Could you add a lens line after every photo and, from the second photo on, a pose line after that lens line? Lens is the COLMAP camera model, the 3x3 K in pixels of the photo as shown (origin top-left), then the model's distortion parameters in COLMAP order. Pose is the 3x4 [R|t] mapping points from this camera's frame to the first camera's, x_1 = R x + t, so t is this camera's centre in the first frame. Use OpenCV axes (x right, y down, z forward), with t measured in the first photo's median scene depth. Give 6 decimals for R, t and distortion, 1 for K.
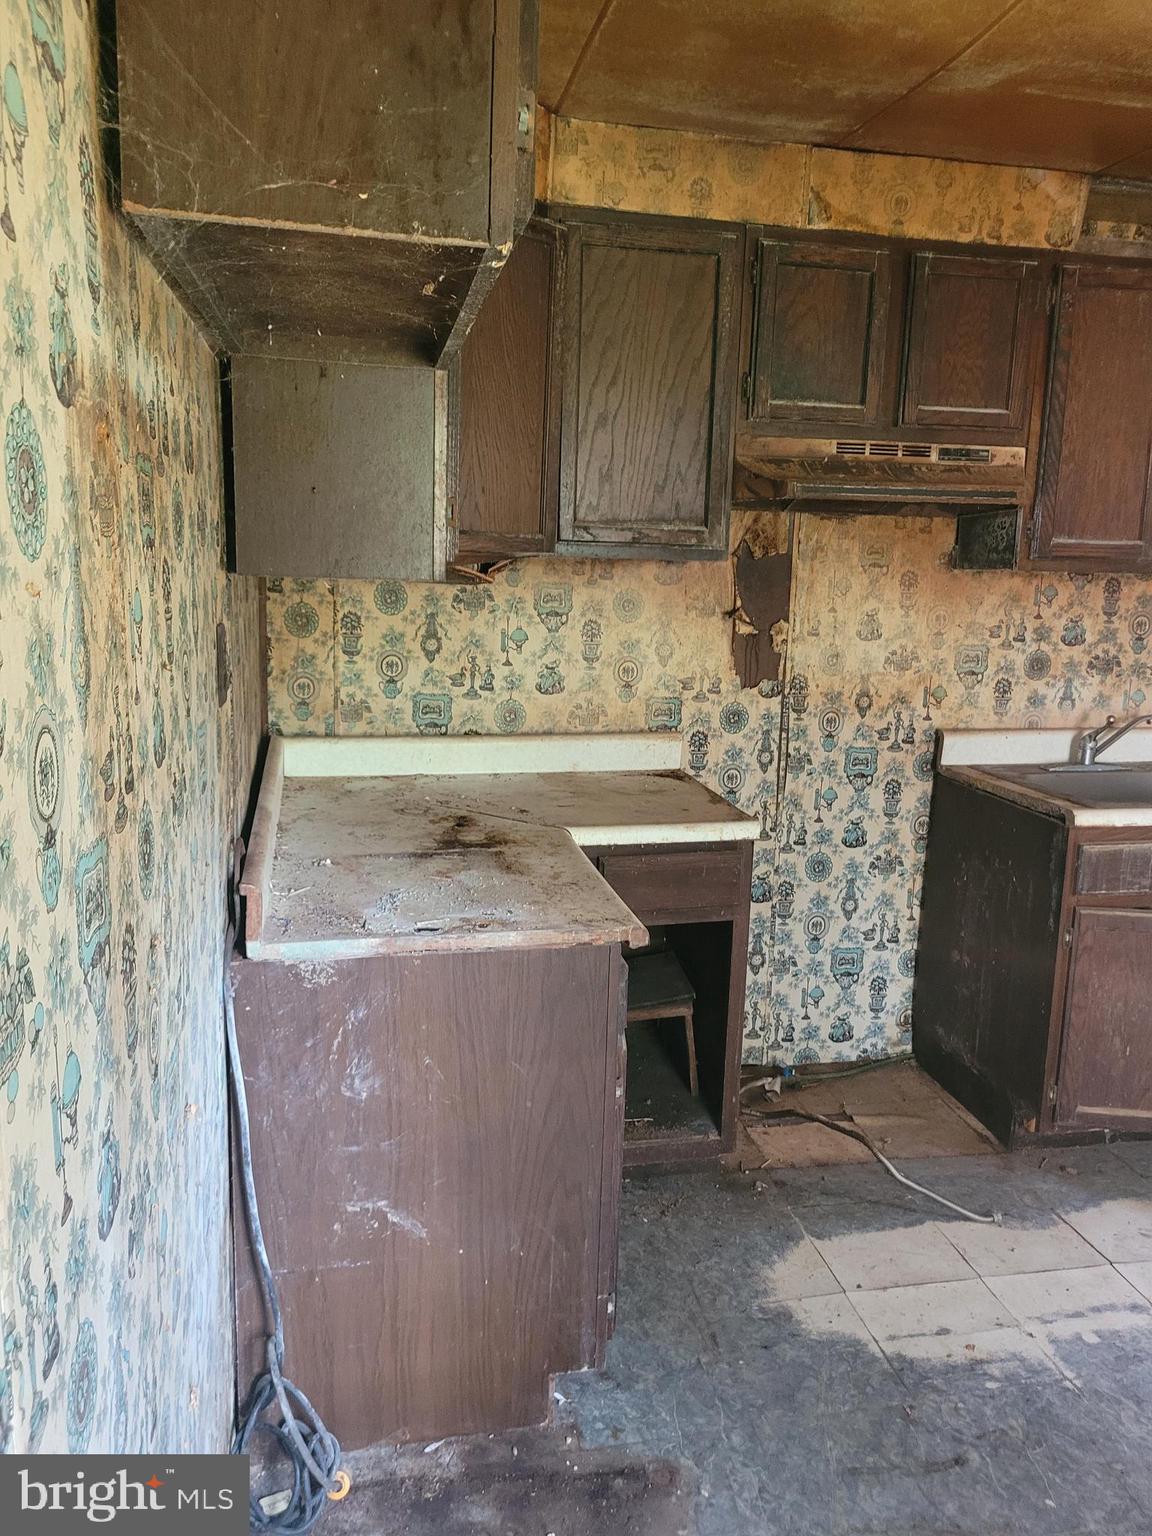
lens RADIAL K [[1157.3, 0, 577.6], [0, 1157.3, 762.4], [0, 0, 1]] dist [0.040099, -0.028244]
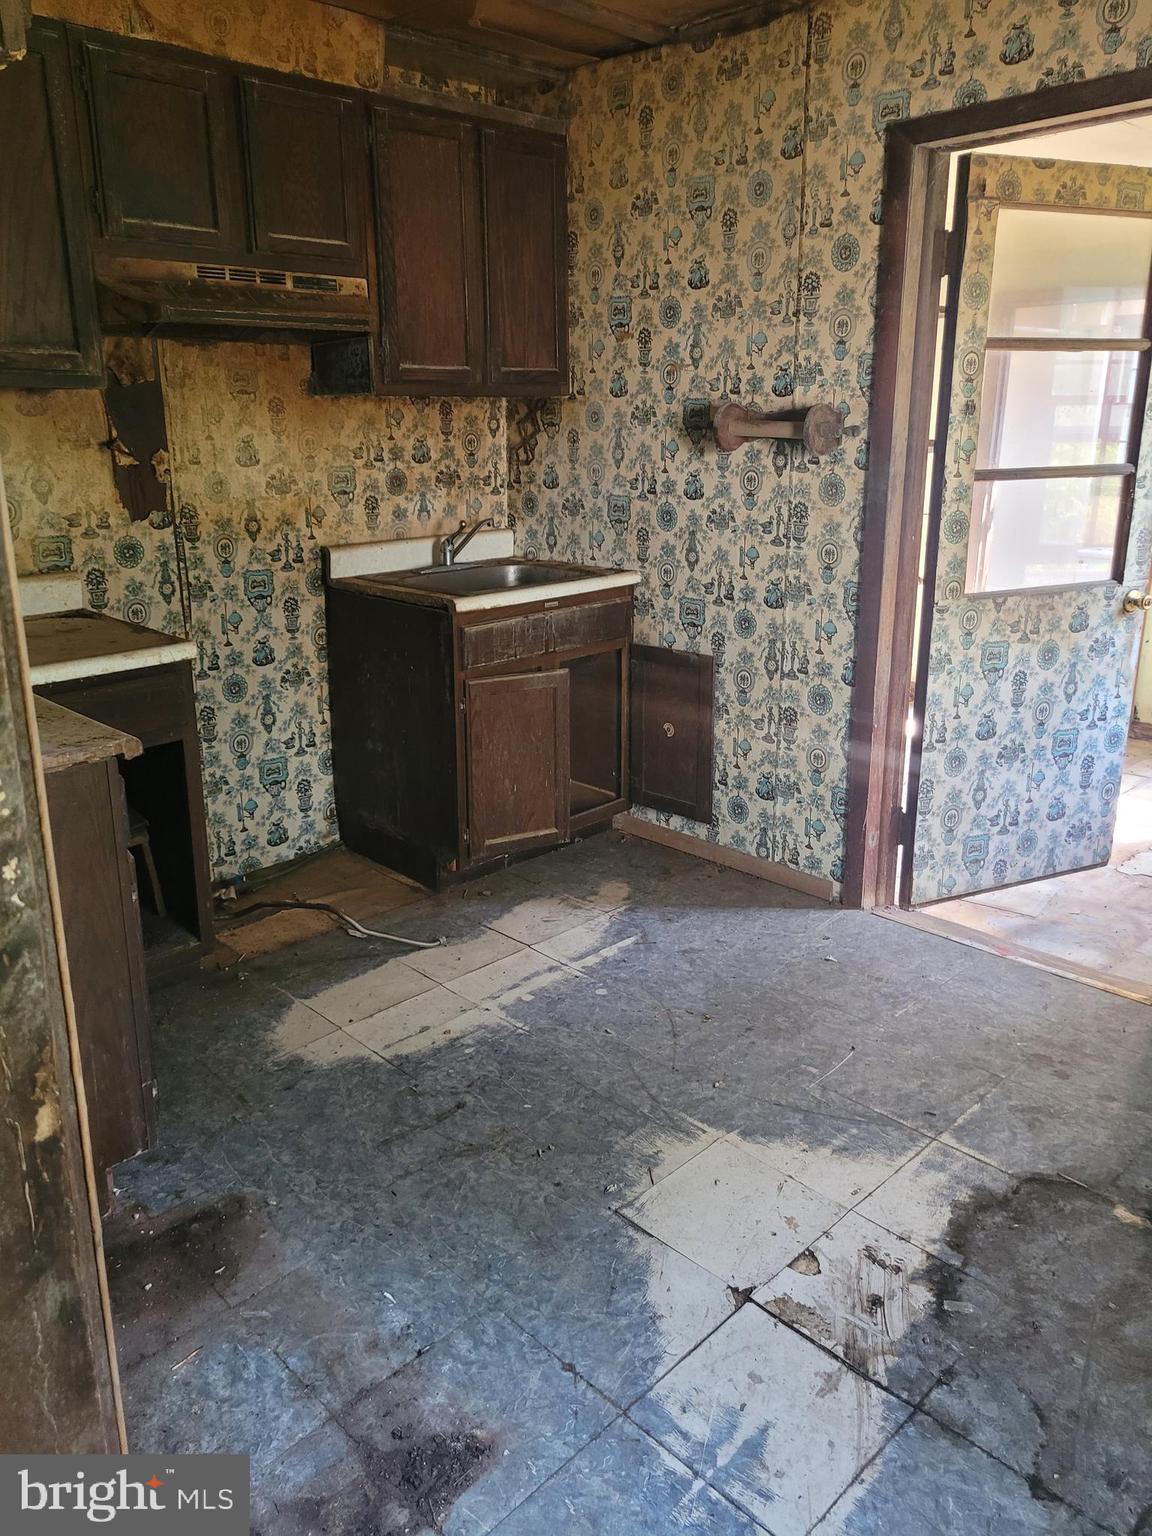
lens RADIAL K [[1157.3, 0, 574.2], [0, 1157.3, 764.3], [0, 0, 1]] dist [0.040099, -0.028244]
pose [[0.836941, -0.185215, 0.515001, -0.109229], [0.117807, 0.979904, 0.160962, 0.028432], [-0.534464, -0.074045, 0.841941, -0.077135]]
